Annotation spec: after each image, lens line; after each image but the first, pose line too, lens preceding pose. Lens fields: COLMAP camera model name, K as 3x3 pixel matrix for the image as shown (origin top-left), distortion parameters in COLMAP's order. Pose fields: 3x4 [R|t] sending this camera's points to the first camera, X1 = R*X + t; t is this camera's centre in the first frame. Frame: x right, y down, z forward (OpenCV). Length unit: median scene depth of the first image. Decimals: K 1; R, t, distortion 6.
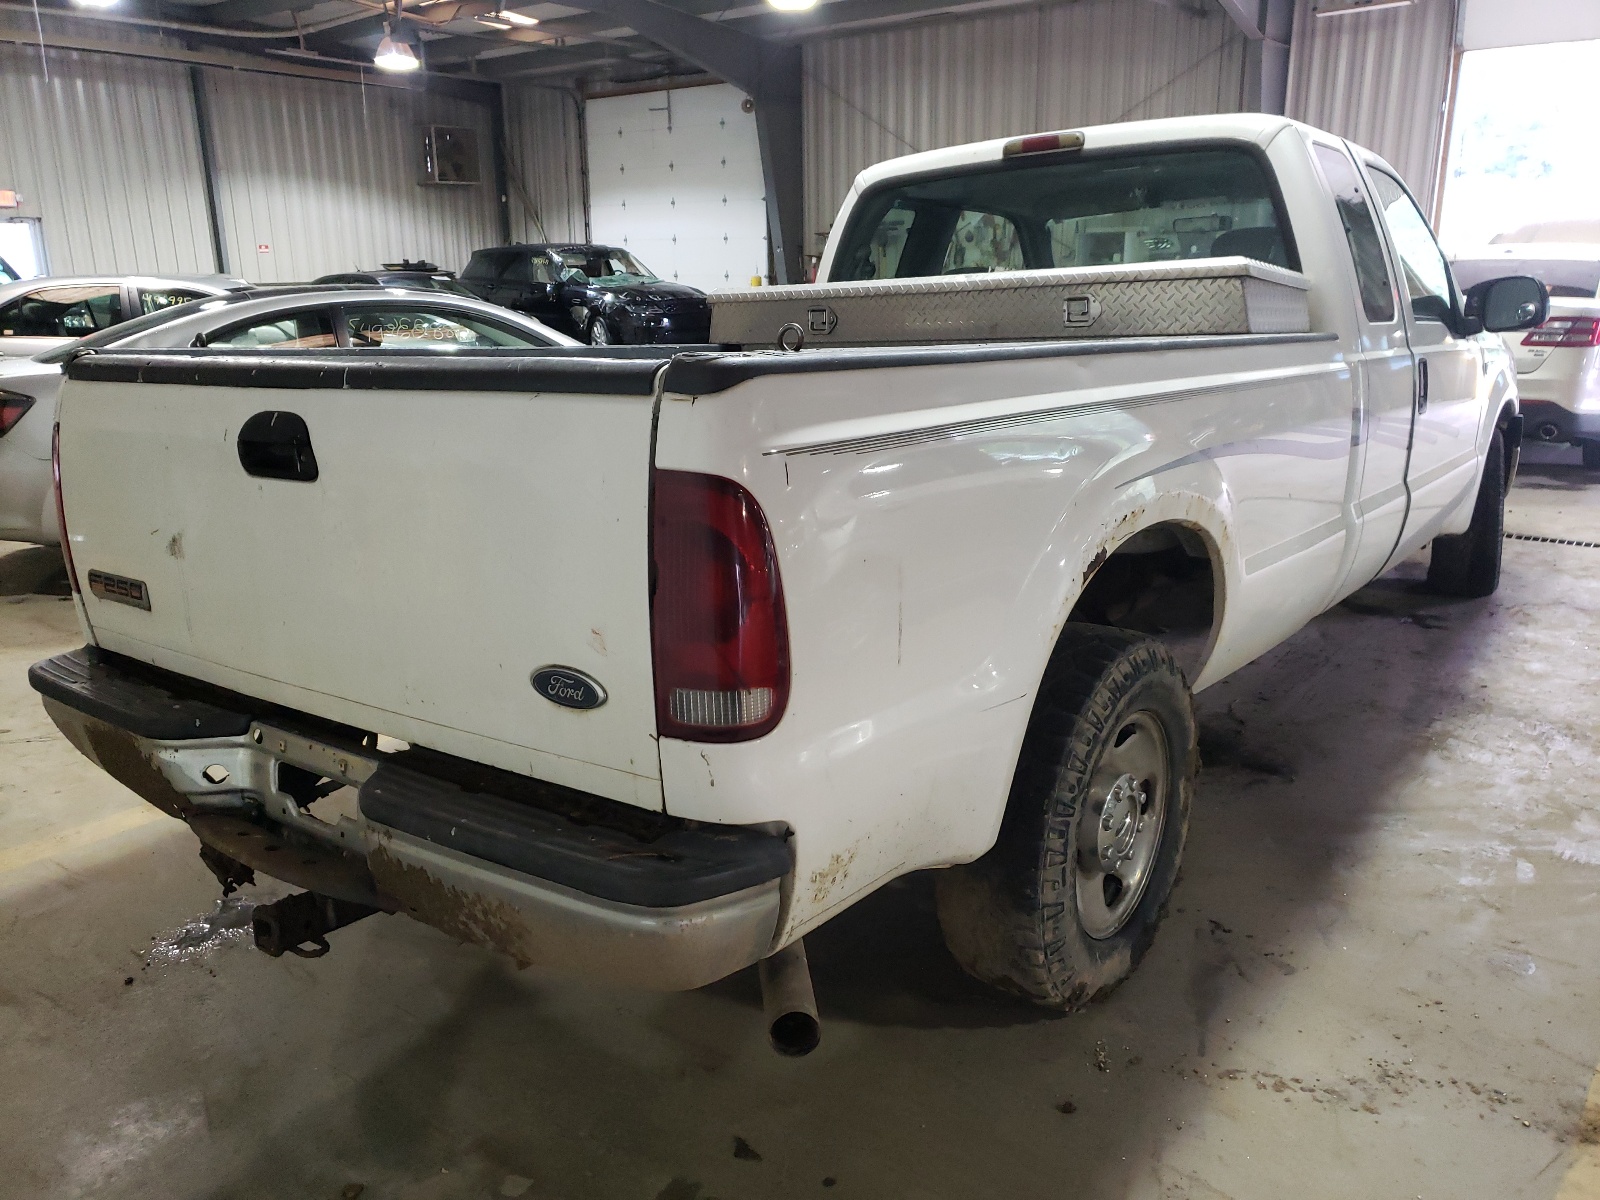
lens RADIAL K [[1263.3, 0, 803.1], [0, 1263.3, 600.3], [0, 0, 1]] dist [-0.001701, -0.005890]
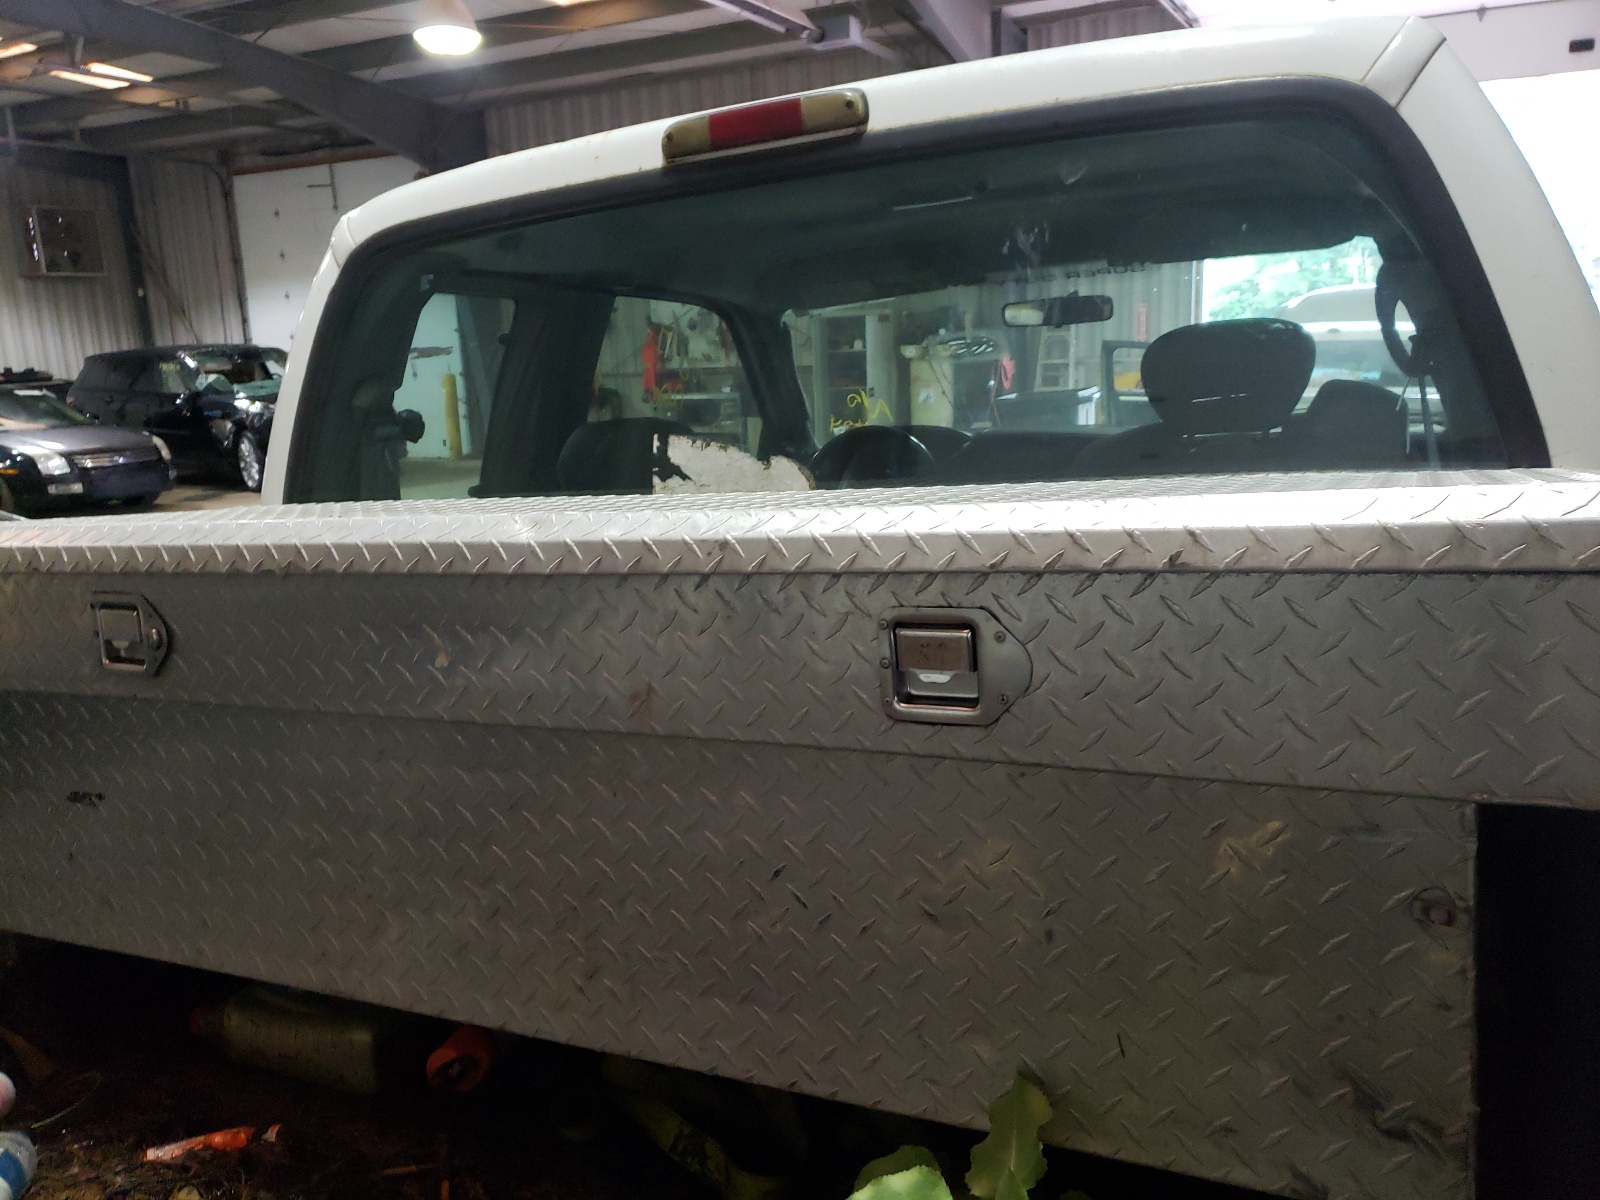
lens RADIAL K [[1263.3, 0, 793.8], [0, 1263.3, 605.1], [0, 0, 1]] dist [-0.001701, -0.005890]
pose [[0.980619, -0.063222, 0.185445, 0.024344], [0.074164, 0.995854, -0.052668, -0.039657], [-0.181347, 0.065401, 0.981242, 0.128872]]
